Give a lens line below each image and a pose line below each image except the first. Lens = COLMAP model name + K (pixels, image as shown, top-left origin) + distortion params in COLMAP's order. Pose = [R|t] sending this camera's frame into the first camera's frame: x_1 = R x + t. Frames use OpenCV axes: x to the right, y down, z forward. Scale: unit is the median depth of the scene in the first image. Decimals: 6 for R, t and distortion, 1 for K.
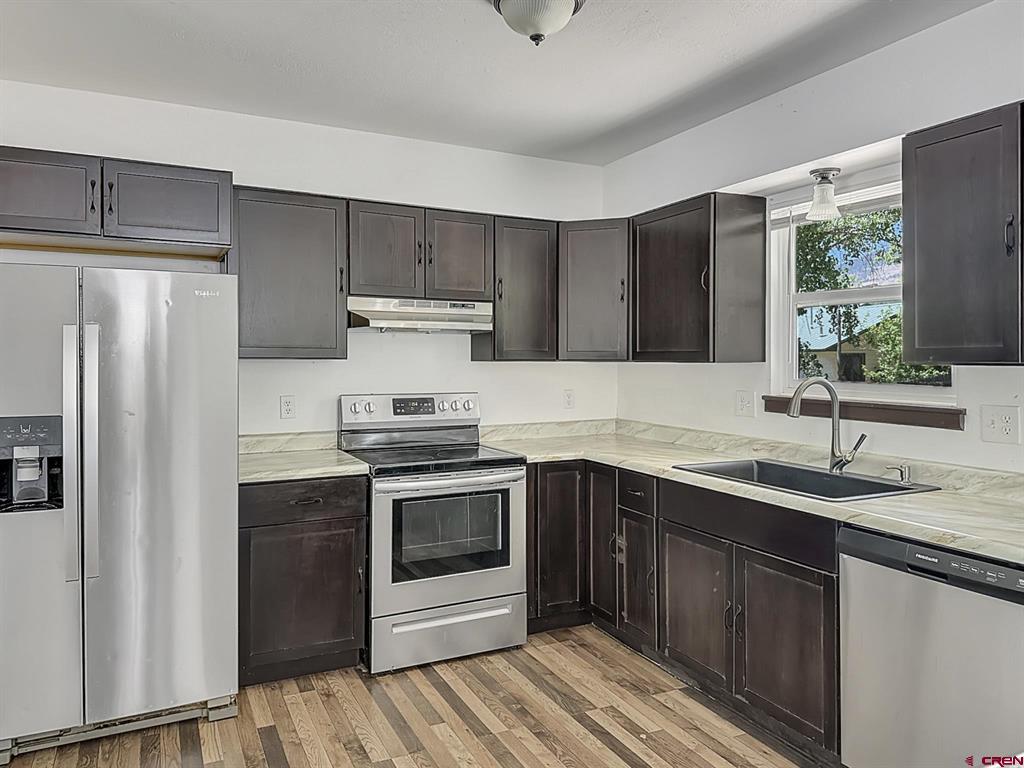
lens RADIAL K [[730.8, 0, 526.0], [0, 730.8, 364.4], [0, 0, 1]] dist [0.037290, -0.030716]
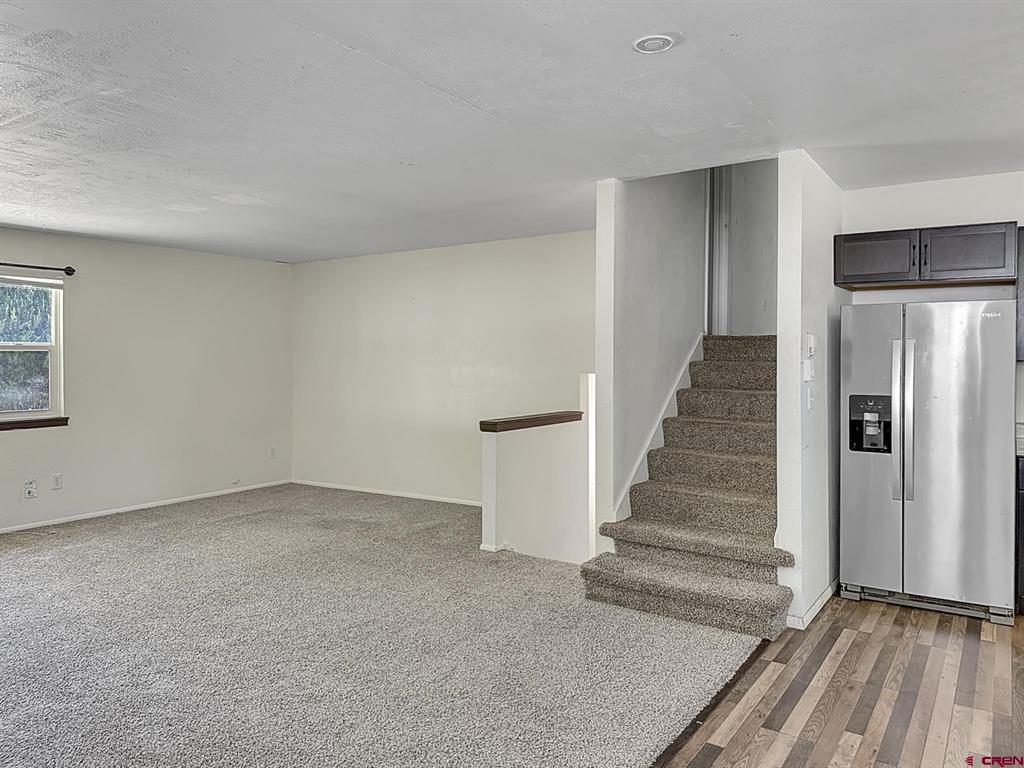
lens RADIAL K [[731.4, 0, 508.1], [0, 731.4, 364.8], [0, 0, 1]] dist [0.040128, -0.038376]
pose [[0.487858, 0.006053, -0.872902, 0.354379], [-0.017111, 0.999850, -0.002629, 0.019253], [0.872755, 0.016219, 0.487889, -0.499463]]
